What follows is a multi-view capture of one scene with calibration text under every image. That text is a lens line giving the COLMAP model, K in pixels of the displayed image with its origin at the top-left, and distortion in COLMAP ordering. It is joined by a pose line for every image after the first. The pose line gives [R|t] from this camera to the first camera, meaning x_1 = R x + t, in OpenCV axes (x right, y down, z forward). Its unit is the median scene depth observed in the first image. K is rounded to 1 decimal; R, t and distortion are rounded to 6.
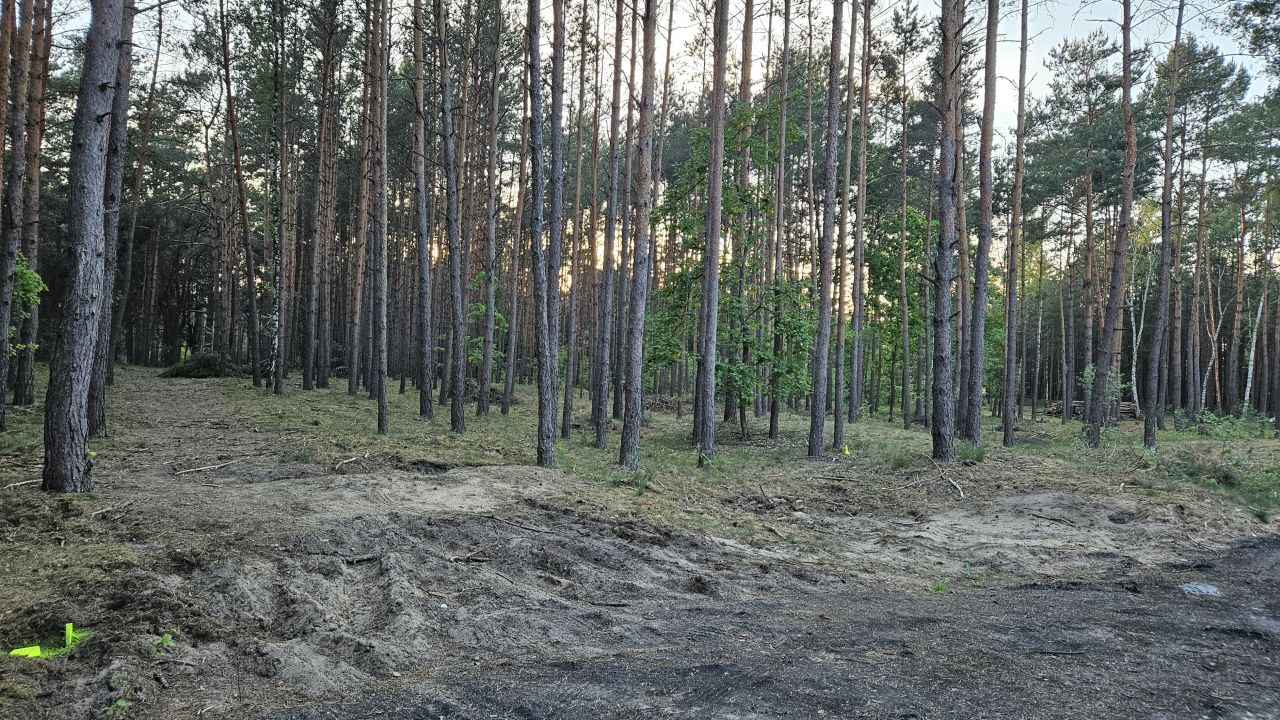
lens RADIAL K [[849.5, 0, 640.0], [0, 849.5, 360.0], [0, 0, 1]] dist [0.000825, 0.000903]
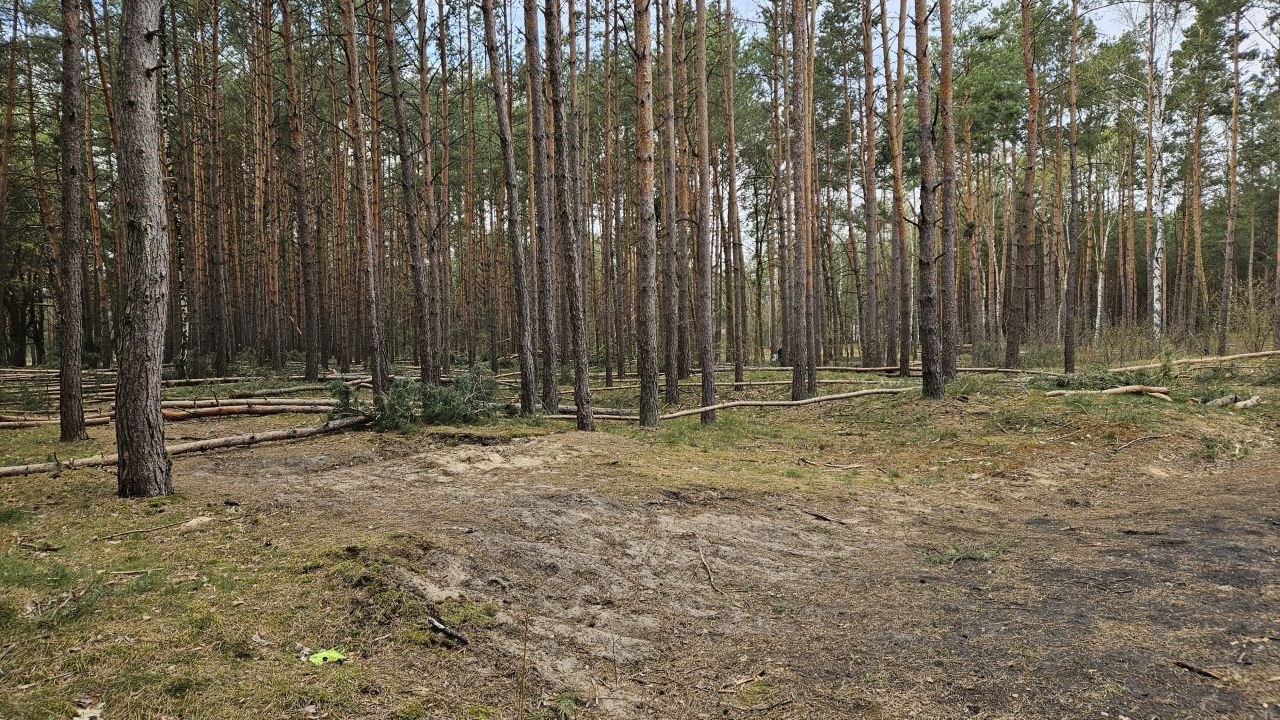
lens RADIAL K [[849.5, 0, 640.0], [0, 849.5, 360.0], [0, 0, 1]] dist [0.000825, 0.000903]
pose [[0.985598, -0.069898, 0.153982, -0.292114], [0.063460, 0.996908, 0.046342, 0.003868], [-0.156745, -0.035903, 0.986986, 0.041780]]
